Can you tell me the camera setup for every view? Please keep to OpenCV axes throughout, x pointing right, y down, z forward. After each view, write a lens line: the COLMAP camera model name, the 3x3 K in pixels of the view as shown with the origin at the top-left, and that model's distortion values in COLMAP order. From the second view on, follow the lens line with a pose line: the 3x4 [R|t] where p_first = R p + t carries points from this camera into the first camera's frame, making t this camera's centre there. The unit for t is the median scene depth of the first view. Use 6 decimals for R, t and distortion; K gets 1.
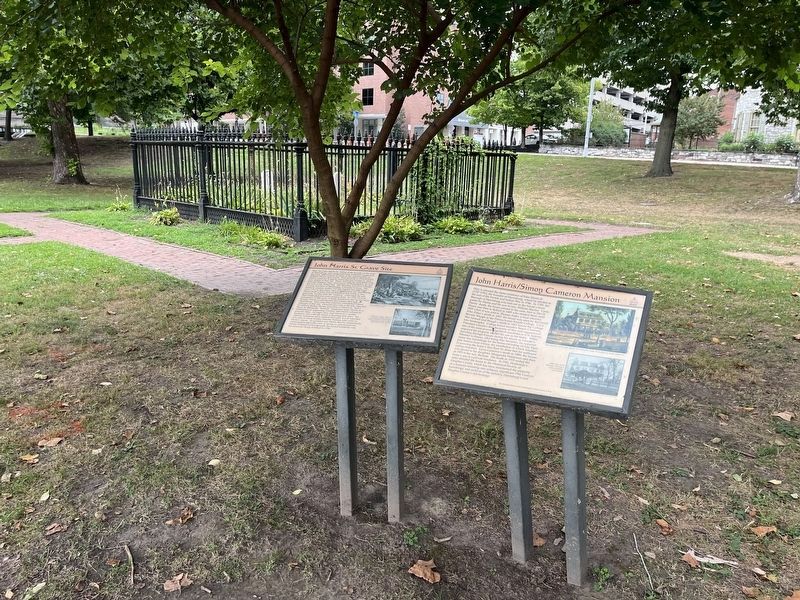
lens RADIAL K [[600.3, 0, 400.0], [0, 600.3, 300.0], [0, 0, 1]] dist [0.049081, -0.082133]
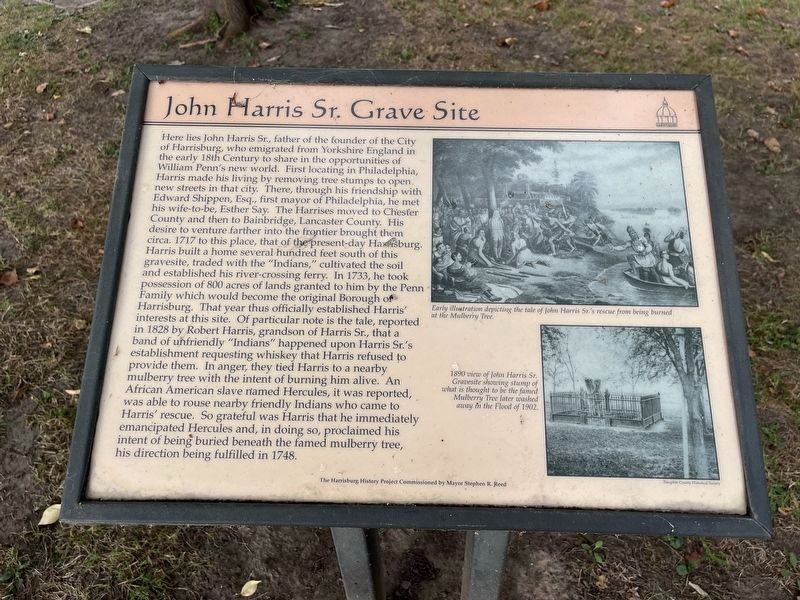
lens RADIAL K [[600.3, 0, 400.0], [0, 600.3, 300.0], [0, 0, 1]] dist [0.049081, -0.082133]
pose [[0.985470, -0.127381, 0.112347, -0.088029], [0.051664, 0.854934, 0.516157, -0.121548], [-0.161798, -0.502853, 0.849093, 0.767498]]
